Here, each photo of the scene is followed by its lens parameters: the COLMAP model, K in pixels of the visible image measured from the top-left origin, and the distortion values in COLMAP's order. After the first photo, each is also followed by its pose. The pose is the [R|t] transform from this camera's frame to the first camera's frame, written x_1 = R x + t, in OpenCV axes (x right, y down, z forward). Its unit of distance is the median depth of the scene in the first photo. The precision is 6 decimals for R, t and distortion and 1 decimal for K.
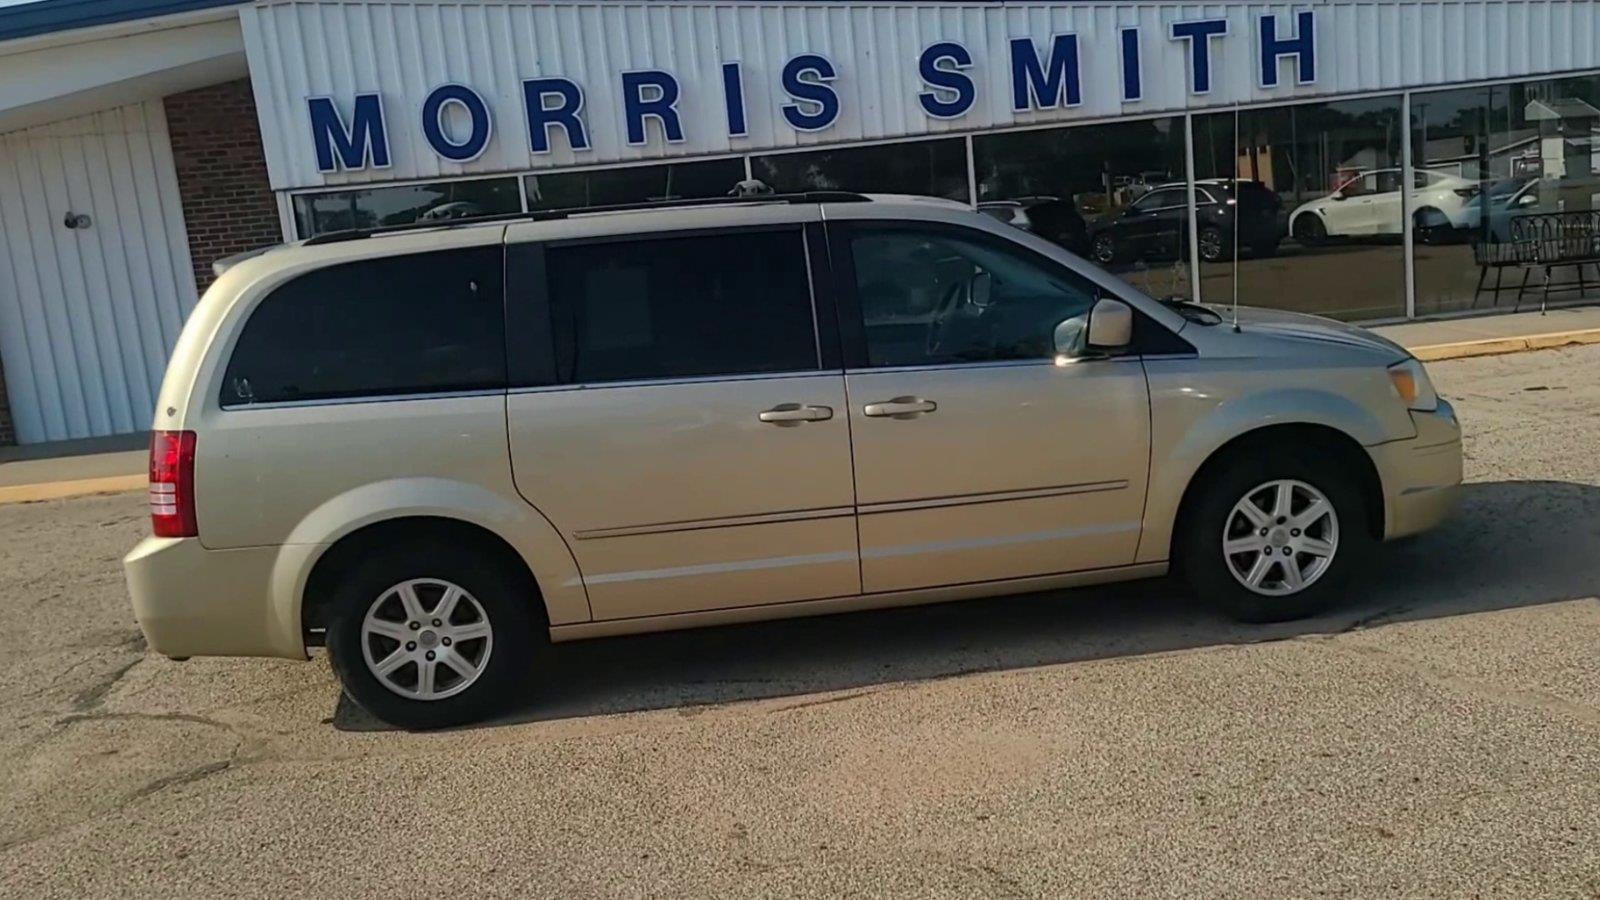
lens RADIAL K [[1338.3, 0, 860.9], [0, 1338.3, 450.8], [0, 0, 1]] dist [0.045263, -0.005125]
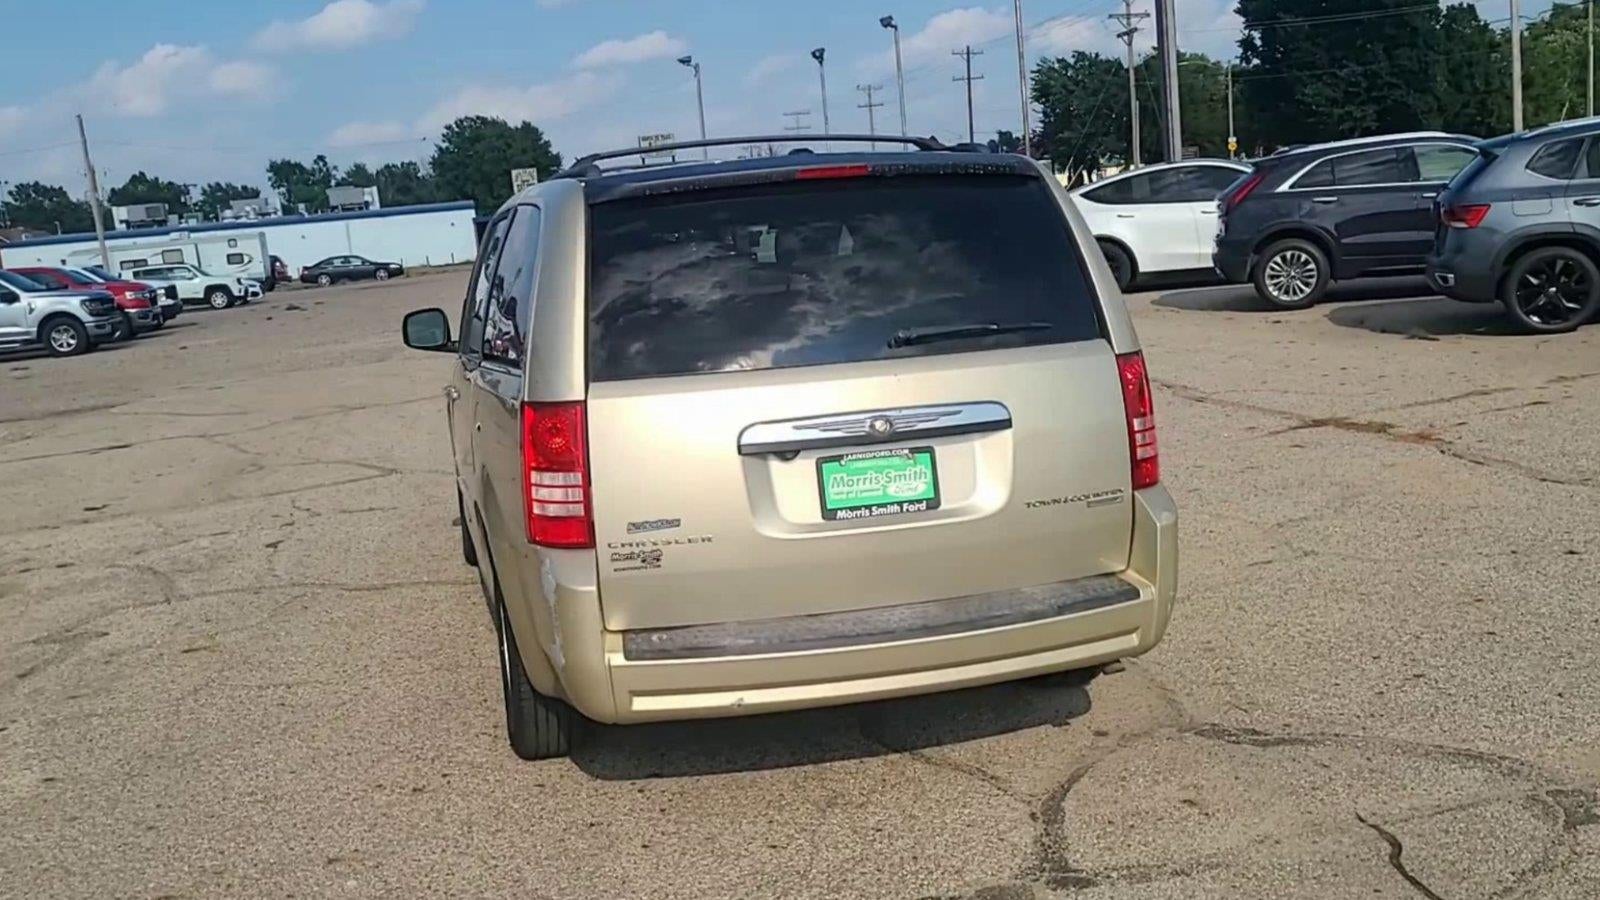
lens RADIAL K [[1567.0, 0, 716.8], [0, 1567.0, 513.5], [0, 0, 1]] dist [0.053899, -0.030250]
pose [[-0.053981, -0.082679, 0.995113, -1.306704], [0.258409, 0.961461, 0.093901, -0.066918], [-0.964526, 0.262215, -0.030536, 1.177993]]
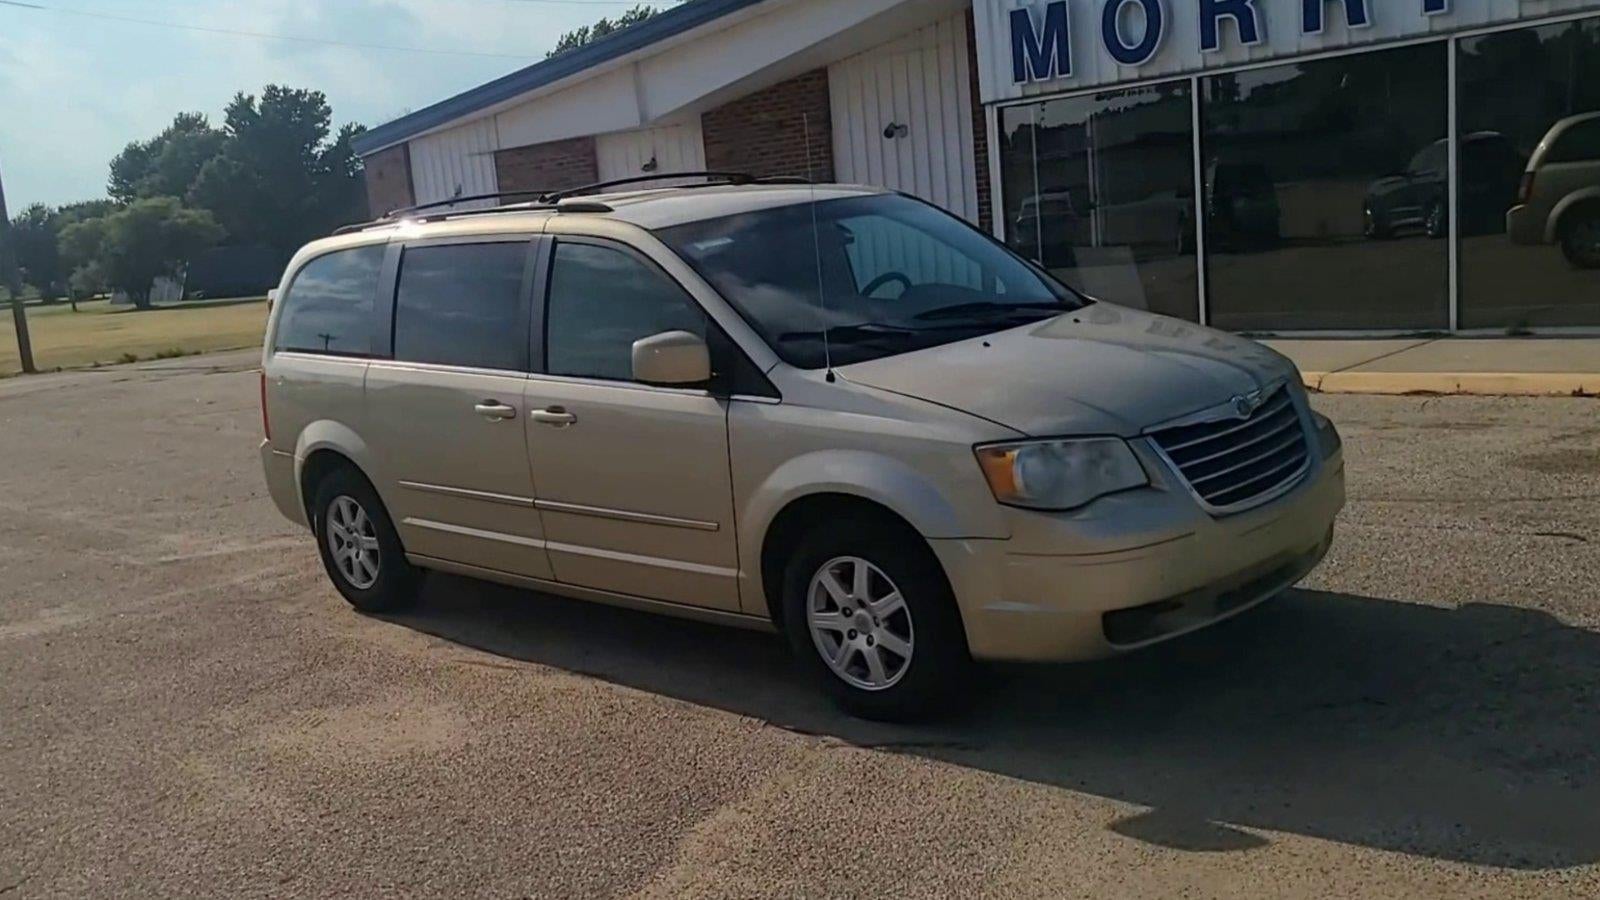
lens RADIAL K [[1494.2, 0, 801.0], [0, 1494.2, 502.1], [0, 0, 1]] dist [0.050765, -0.017369]
pose [[0.646056, 0.176499, -0.742603, 0.977662], [-0.087829, 0.983626, 0.157374, -0.157408], [0.758220, -0.036451, 0.650979, 0.351340]]
